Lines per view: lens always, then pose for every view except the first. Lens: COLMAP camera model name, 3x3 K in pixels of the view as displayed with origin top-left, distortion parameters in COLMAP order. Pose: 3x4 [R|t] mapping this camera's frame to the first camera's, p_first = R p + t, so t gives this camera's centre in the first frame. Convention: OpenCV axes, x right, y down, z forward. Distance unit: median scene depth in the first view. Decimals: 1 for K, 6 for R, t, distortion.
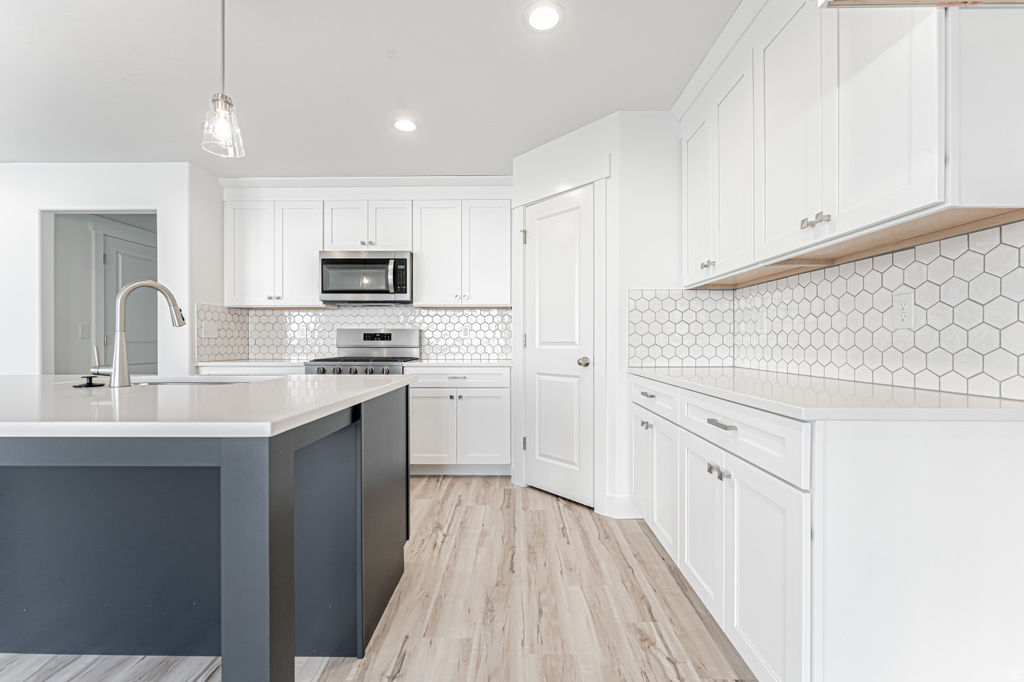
lens RADIAL K [[420.1, 0, 512.0], [0, 420.1, 341.0], [0, 0, 1]] dist [-0.000136, -0.000007]
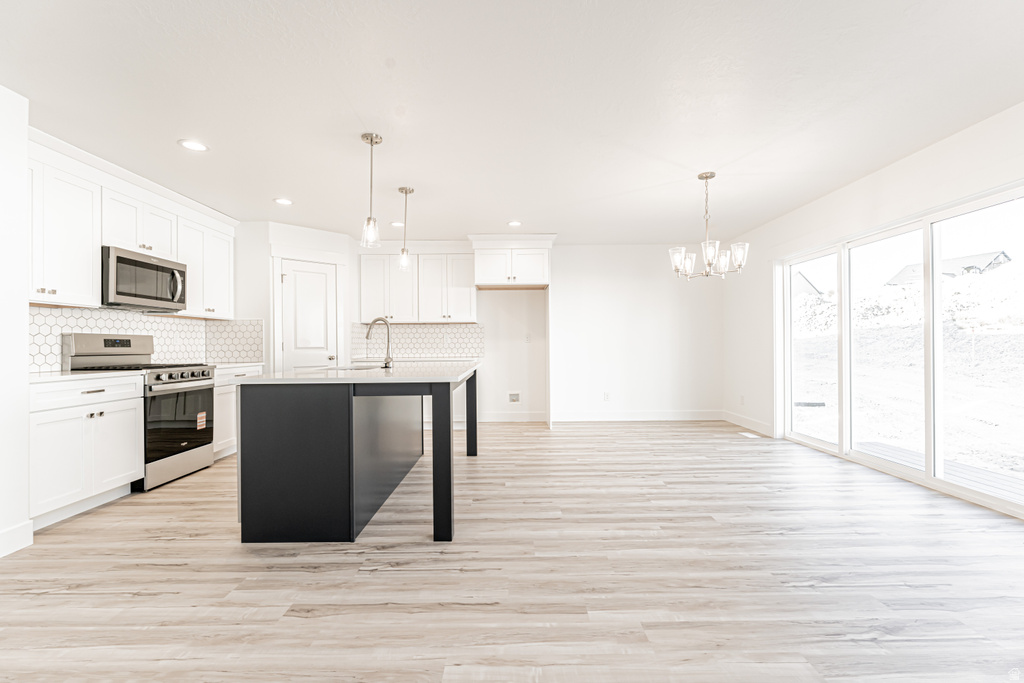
lens RADIAL K [[456.9, 0, 512.0], [0, 456.9, 341.5], [0, 0, 1]] dist [-0.000202, -0.000302]
pose [[-0.021540, 0.009879, 0.999719, -1.882380], [0.006046, 0.999934, -0.009750, 0.001841], [-0.999750, 0.005835, -0.021598, 0.232489]]
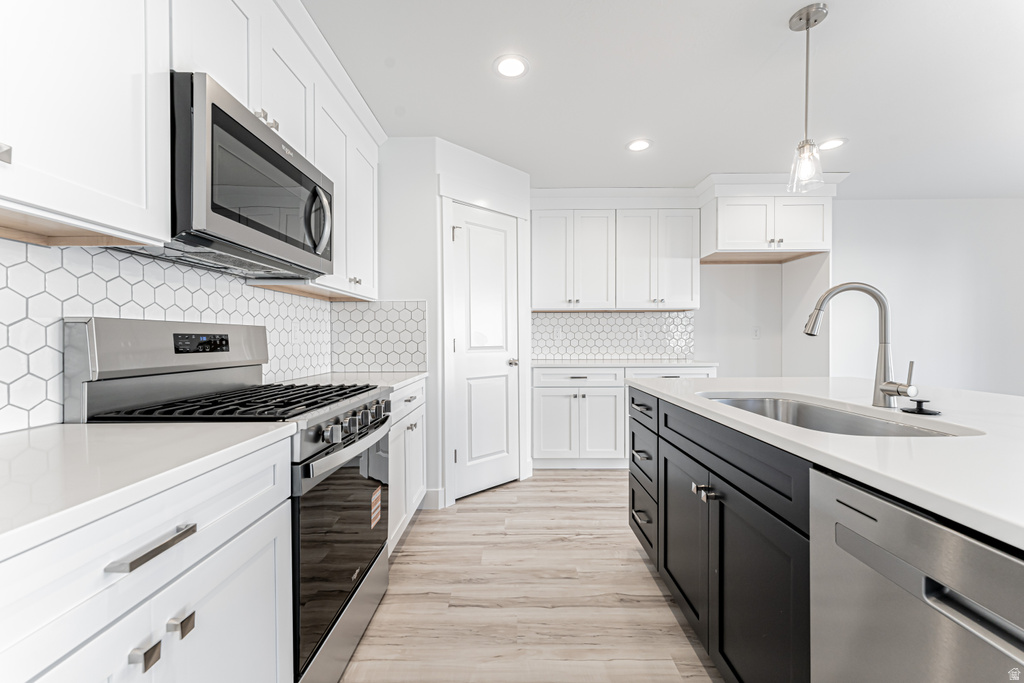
lens RADIAL K [[409.6, 0, 511.1], [0, 409.6, 338.6], [0, 0, 1]] dist [0.000903, 0.000066]
pose [[-0.010781, 0.000396, 0.999942, -1.003771], [0.003283, 0.999995, -0.000361, -0.018432], [-0.999936, 0.003279, -0.010782, 1.009404]]
